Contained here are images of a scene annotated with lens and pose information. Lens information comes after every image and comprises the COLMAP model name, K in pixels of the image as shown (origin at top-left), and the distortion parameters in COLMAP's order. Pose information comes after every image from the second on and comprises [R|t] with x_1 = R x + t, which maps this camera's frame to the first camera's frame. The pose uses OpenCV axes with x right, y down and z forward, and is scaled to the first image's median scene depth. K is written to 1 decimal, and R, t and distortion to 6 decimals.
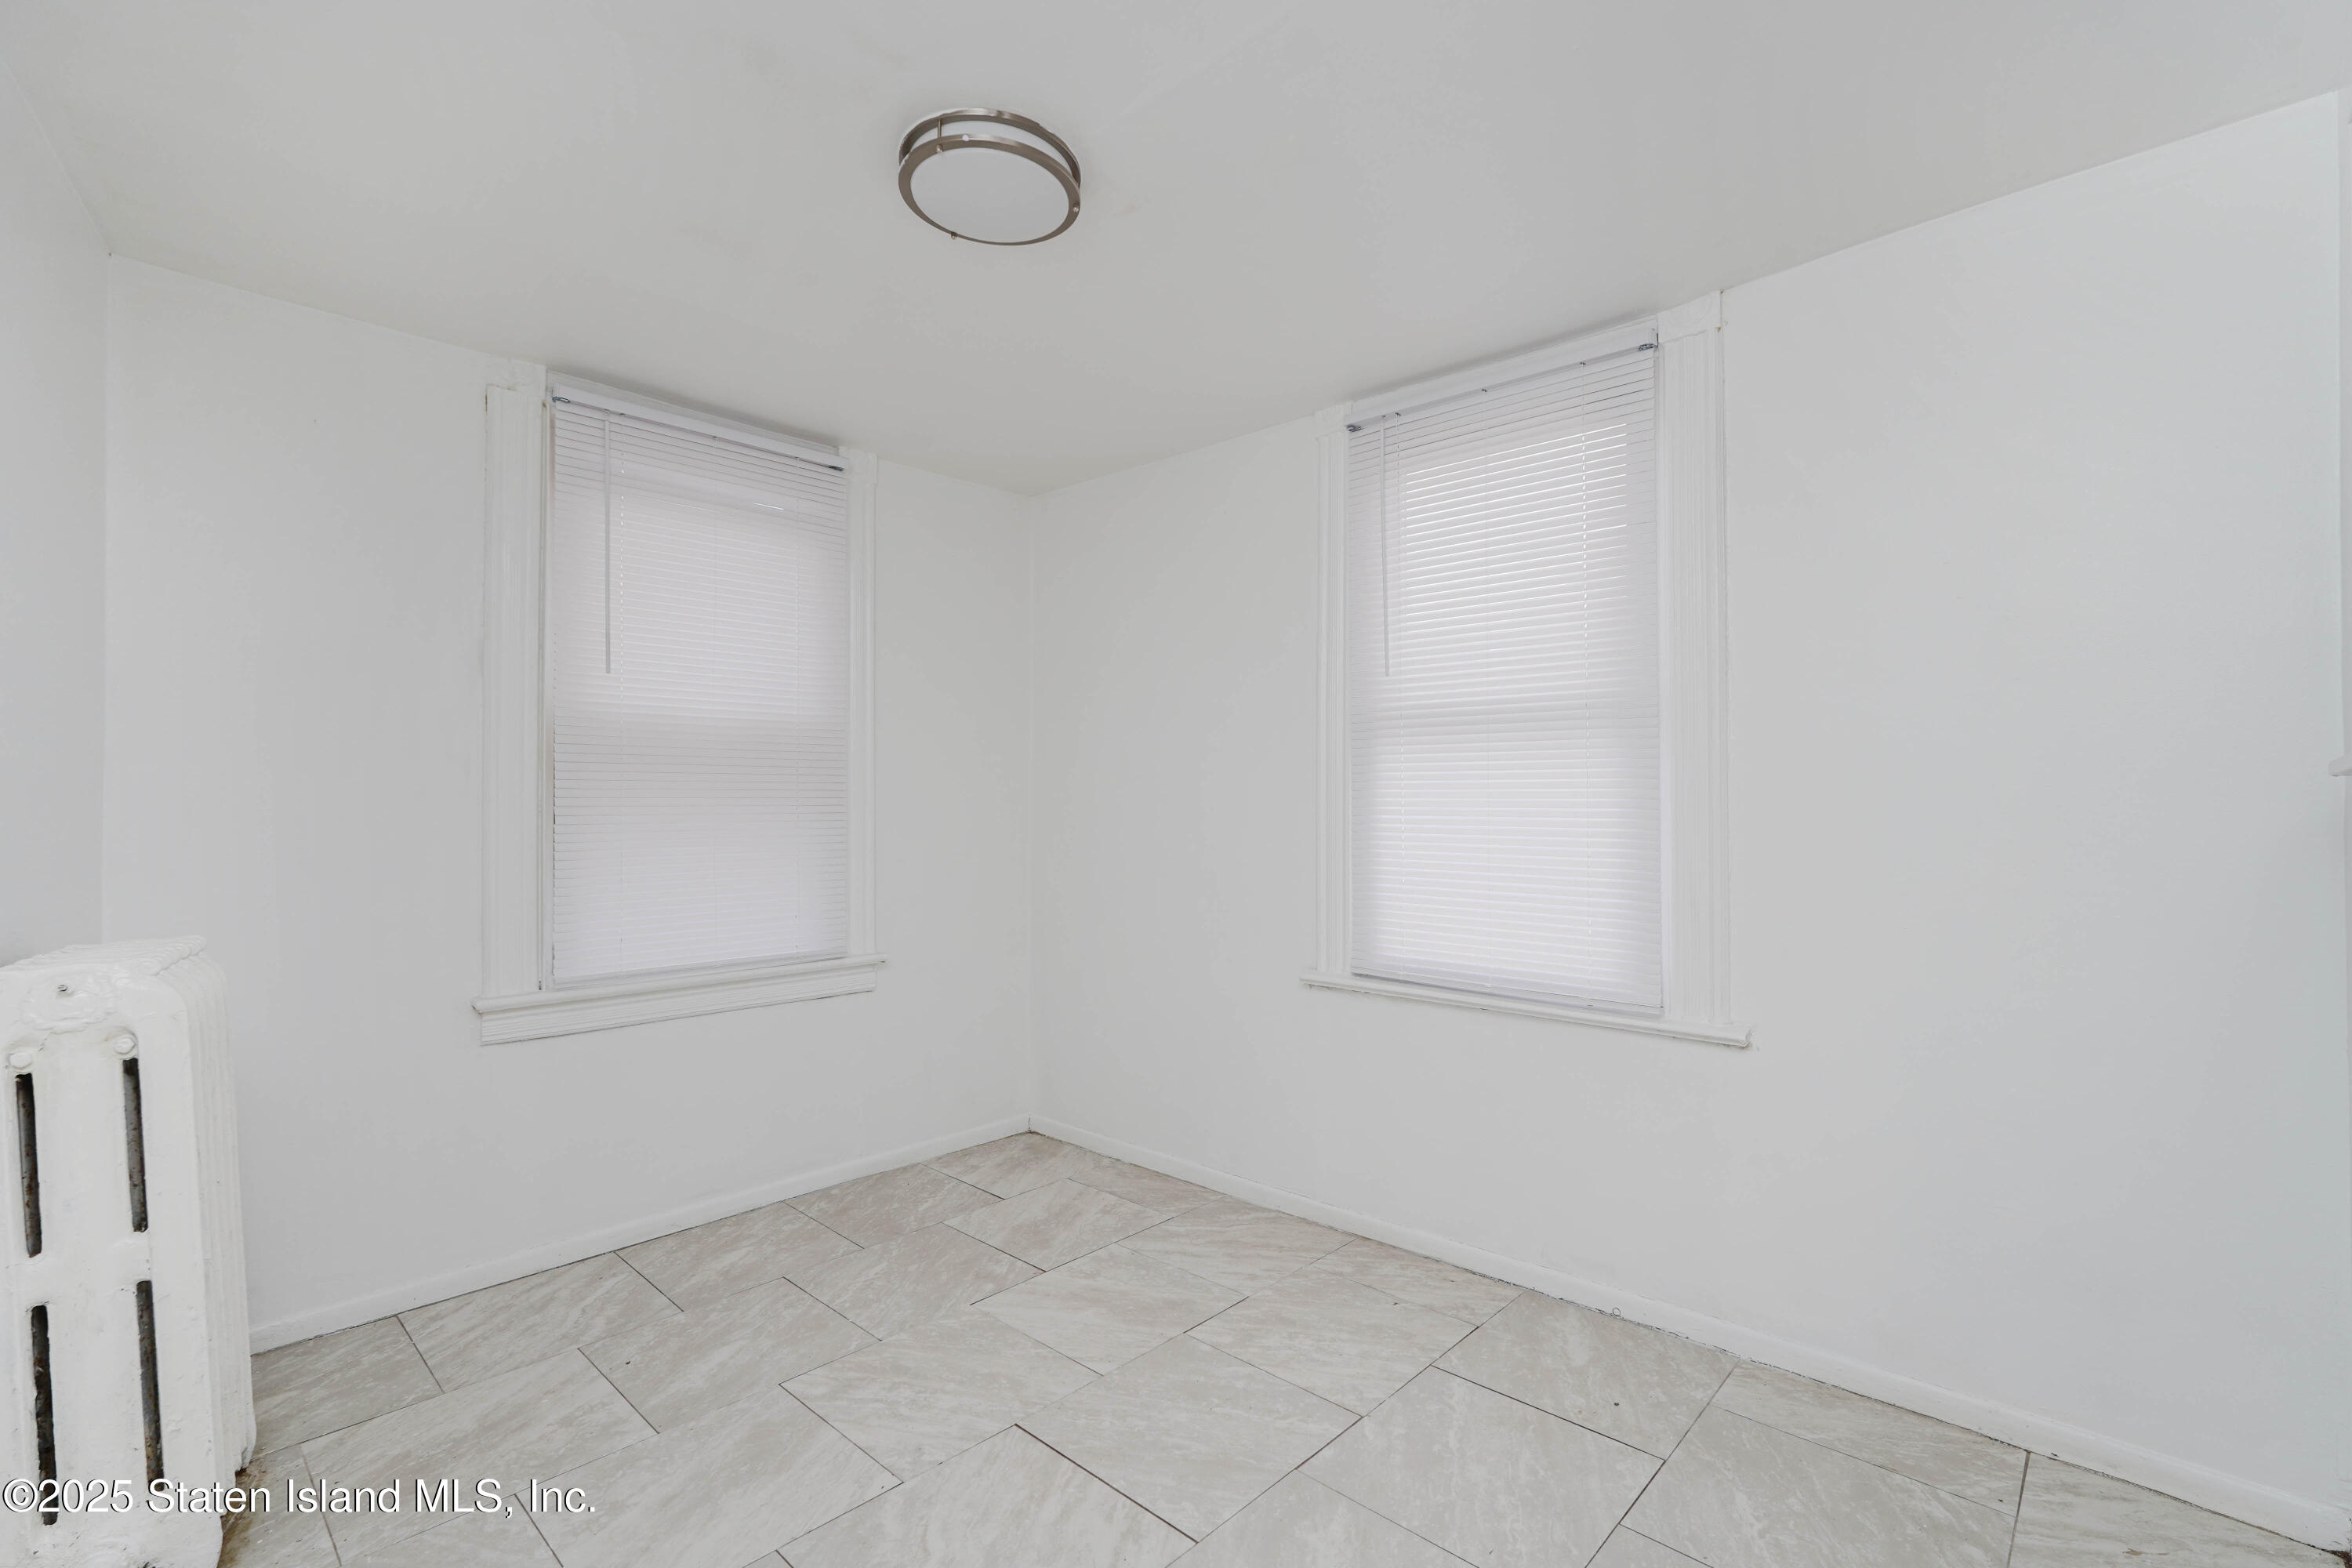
lens RADIAL K [[1017.8, 0, 1170.1], [0, 1017.8, 801.6], [0, 0, 1]] dist [-0.004668, 0.000457]
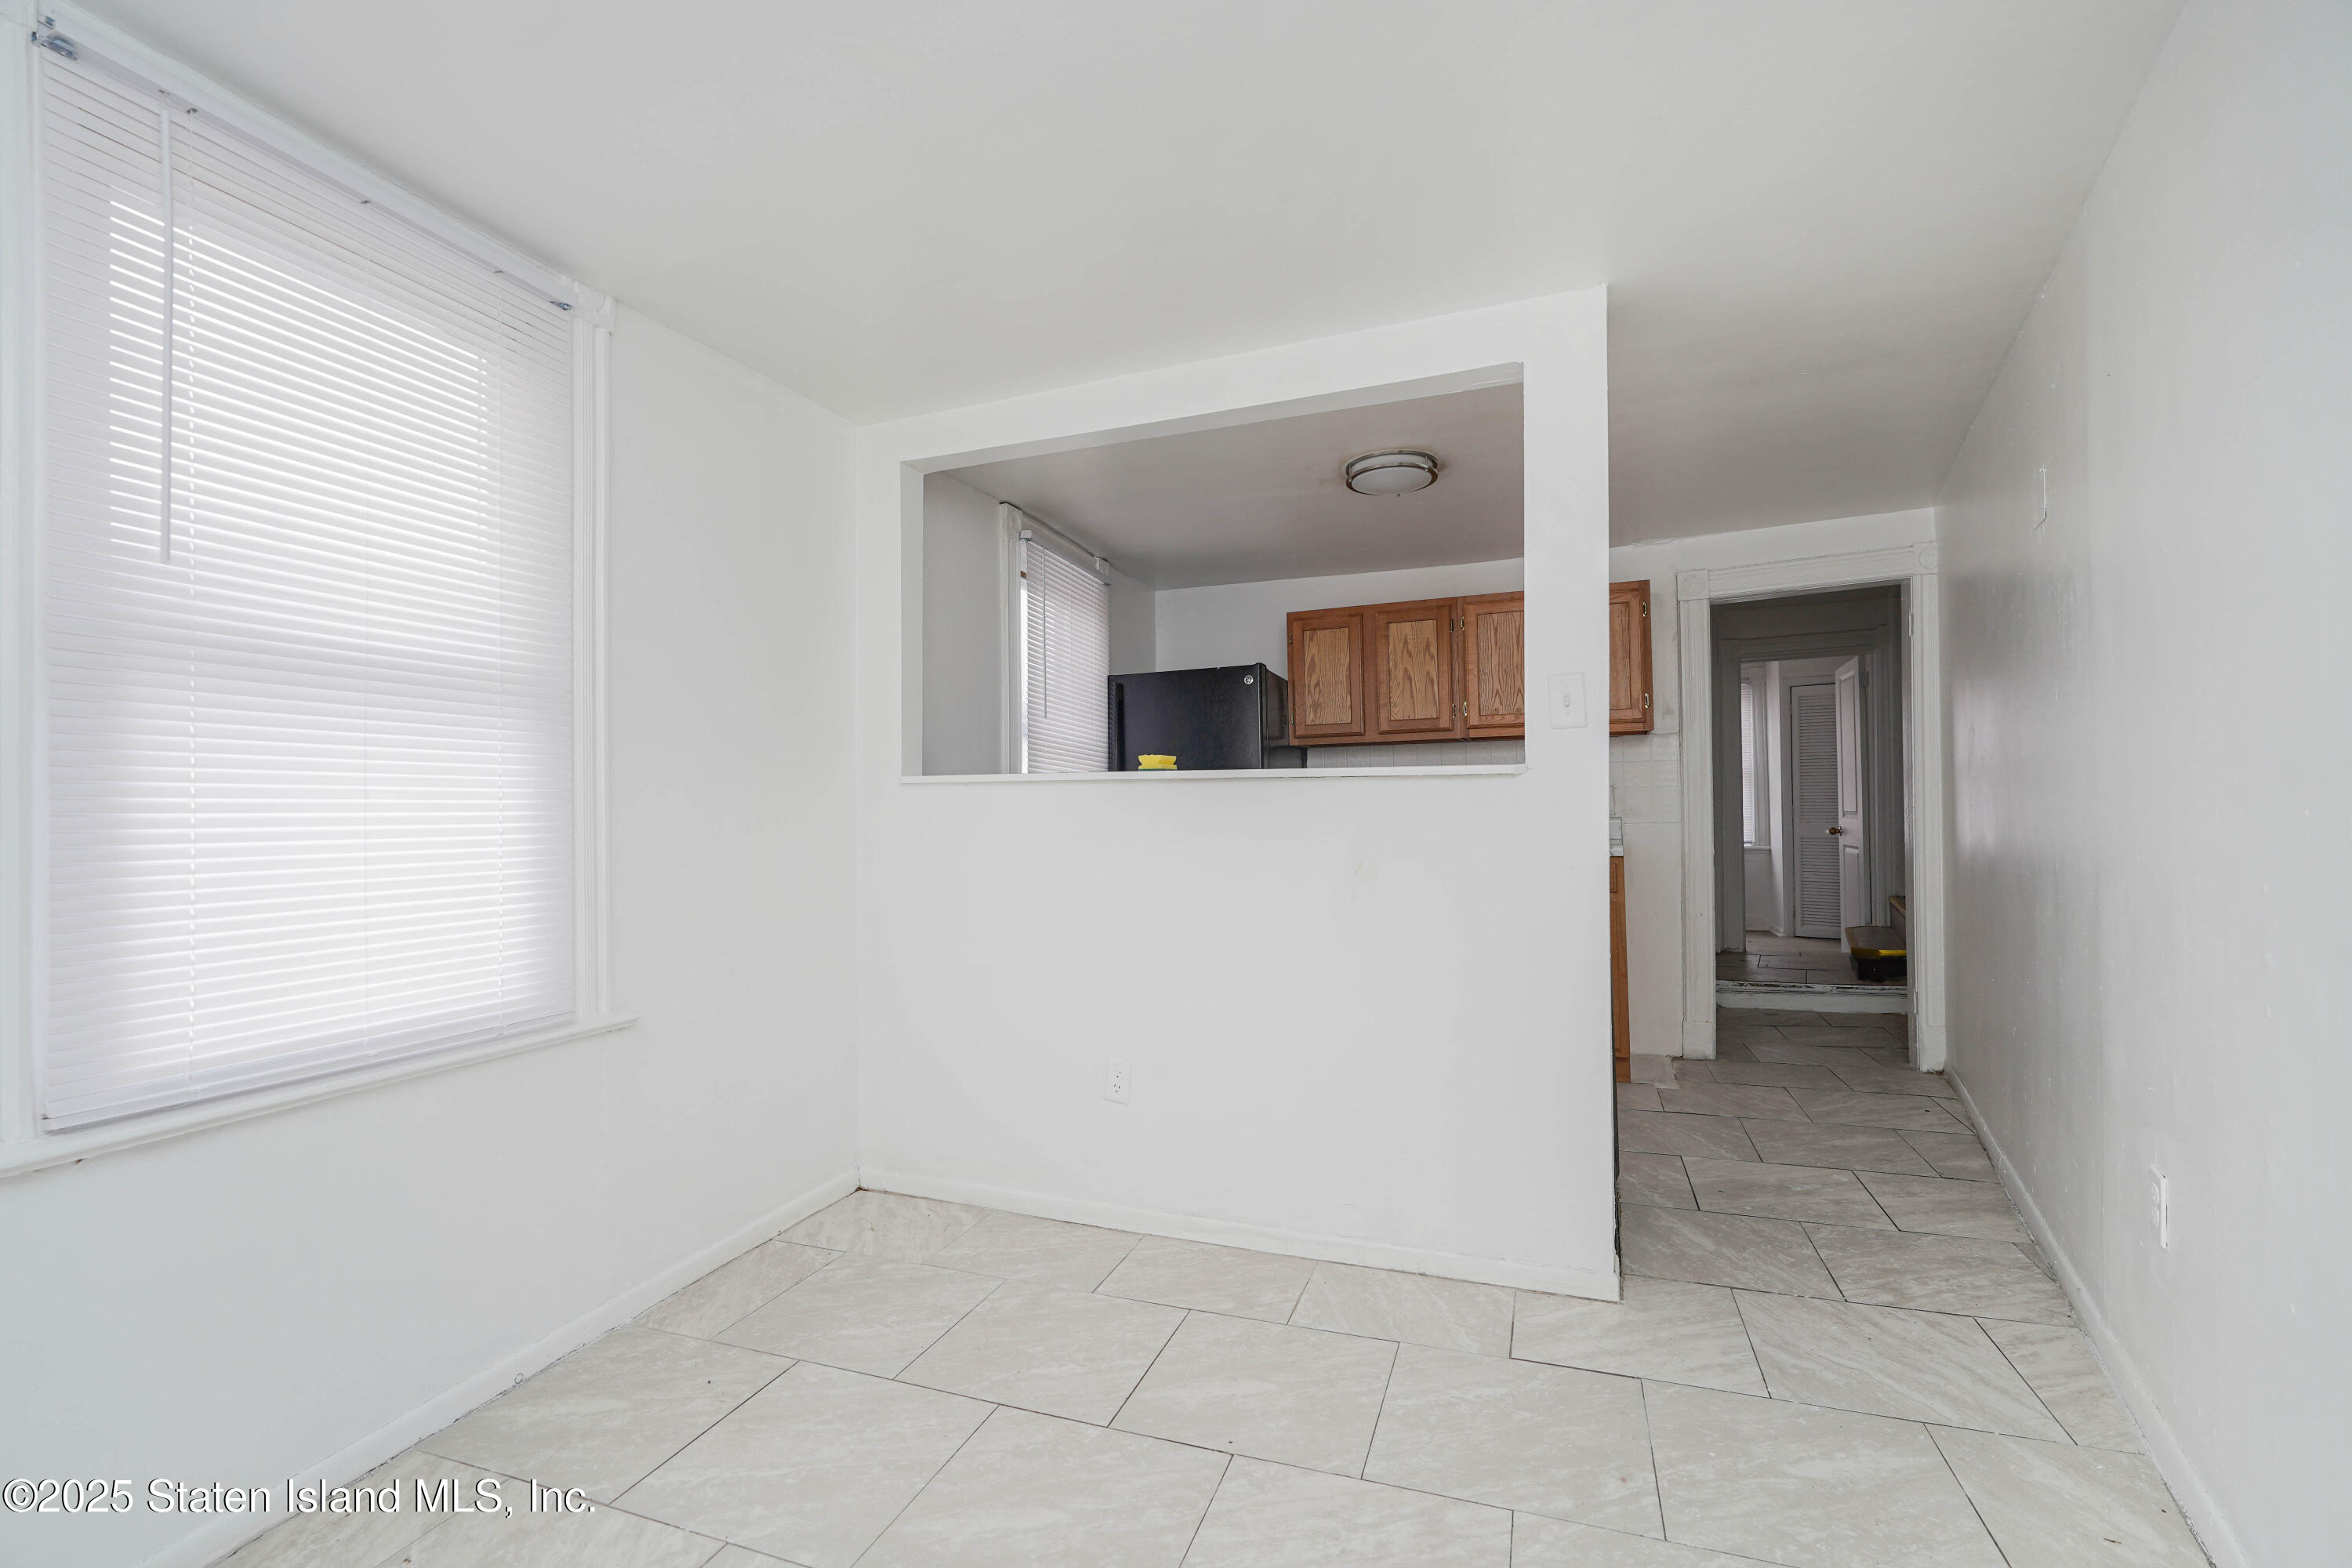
lens RADIAL K [[1034.6, 0, 1176.1], [0, 1034.6, 781.0], [0, 0, 1]] dist [-0.020847, 0.010377]
pose [[-0.396295, 0.021123, 0.917880, -0.632953], [-0.000792, 0.999727, -0.023349, 0.010385], [-0.918123, -0.009980, -0.396170, 0.877761]]
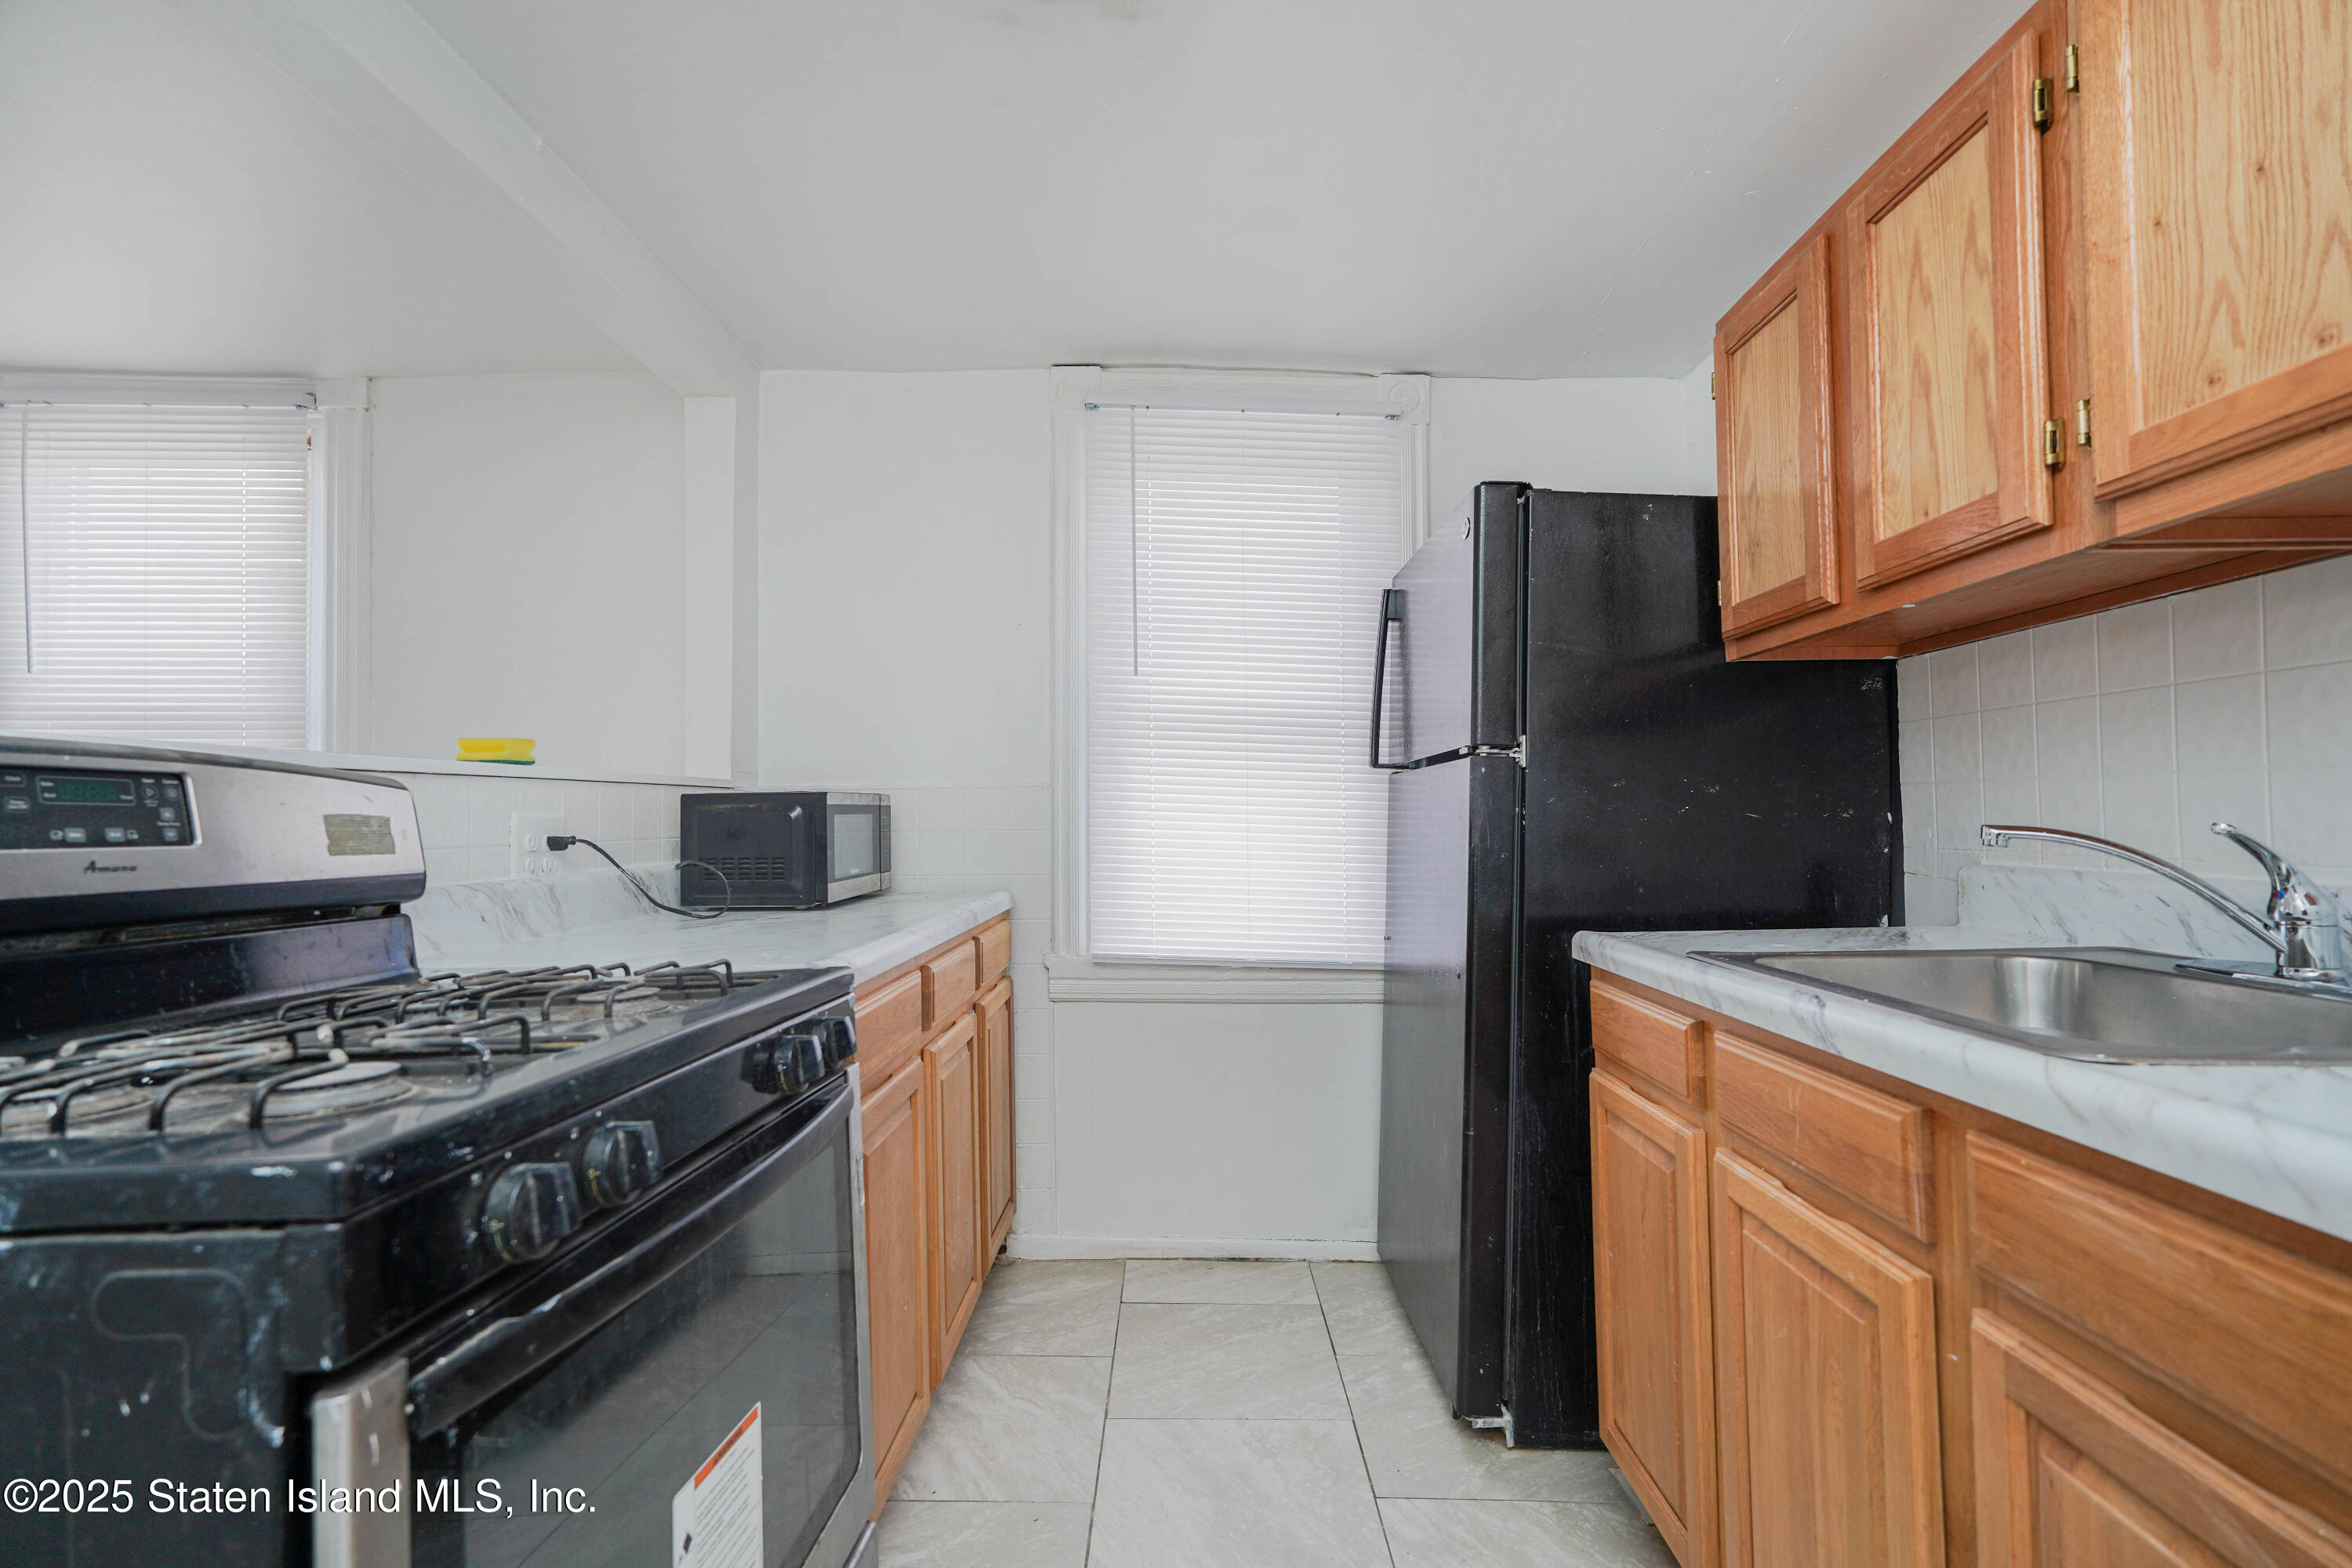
lens RADIAL K [[1034.6, 0, 1176.1], [0, 1034.6, 781.0], [0, 0, 1]] dist [-0.020847, 0.010377]
pose [[0.717045, 0.008448, 0.696976, 0.601279], [0.002104, 0.999896, -0.014284, -0.011636], [-0.697024, 0.011708, 0.716953, -0.812982]]
